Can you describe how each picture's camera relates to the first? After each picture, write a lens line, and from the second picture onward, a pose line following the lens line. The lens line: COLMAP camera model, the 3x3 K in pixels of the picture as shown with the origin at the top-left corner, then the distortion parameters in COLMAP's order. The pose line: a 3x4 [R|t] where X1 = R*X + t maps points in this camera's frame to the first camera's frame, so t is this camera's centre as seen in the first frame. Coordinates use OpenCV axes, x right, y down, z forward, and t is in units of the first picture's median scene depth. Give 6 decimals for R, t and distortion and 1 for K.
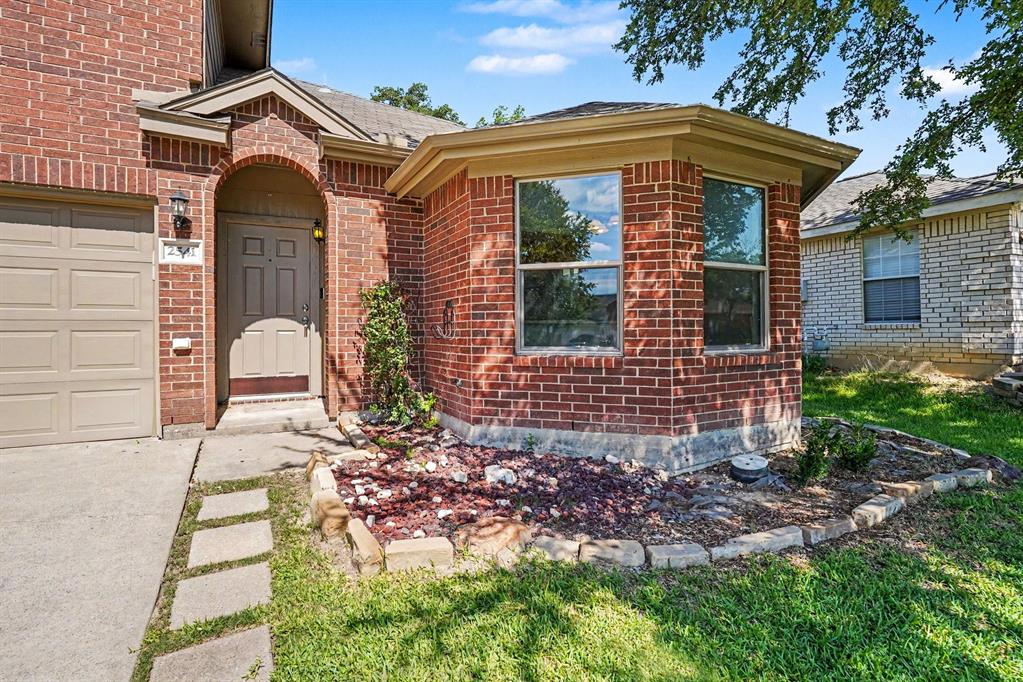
lens RADIAL K [[516.8, 0, 508.2], [0, 516.8, 318.9], [0, 0, 1]] dist [-0.001678, -0.000542]
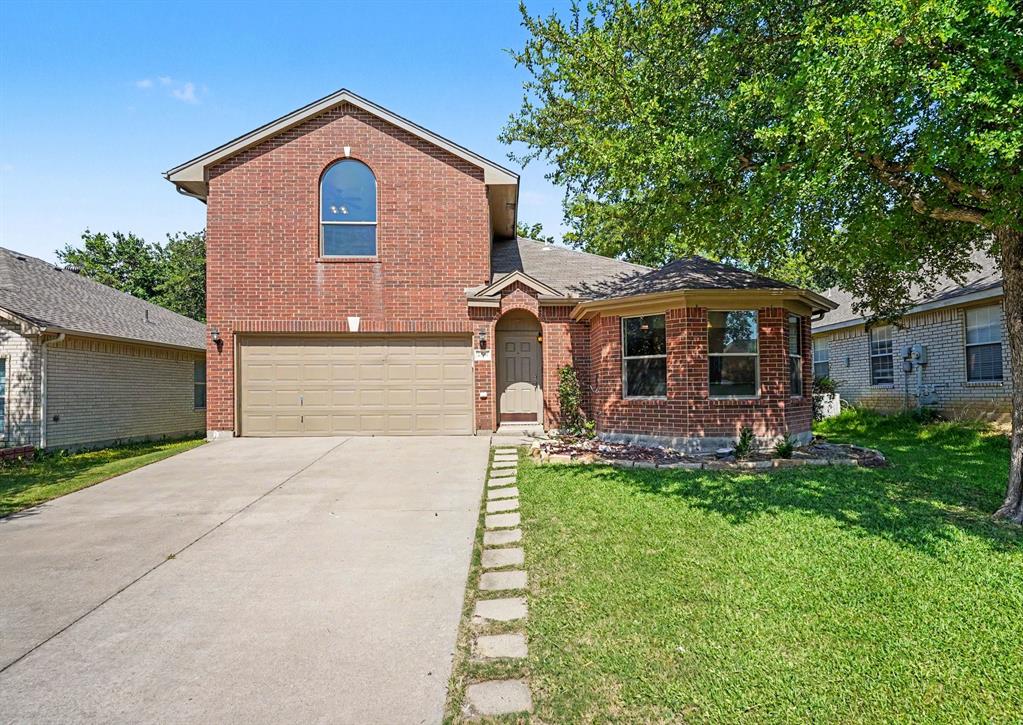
lens RADIAL K [[546.4, 0, 511.5], [0, 546.4, 362.5], [0, 0, 1]] dist [0.000101, 0.000102]
pose [[0.898238, -0.026174, -0.438730, 0.565360], [0.013034, 0.999372, -0.032935, -0.014005], [0.439317, 0.023865, 0.898015, -1.159277]]
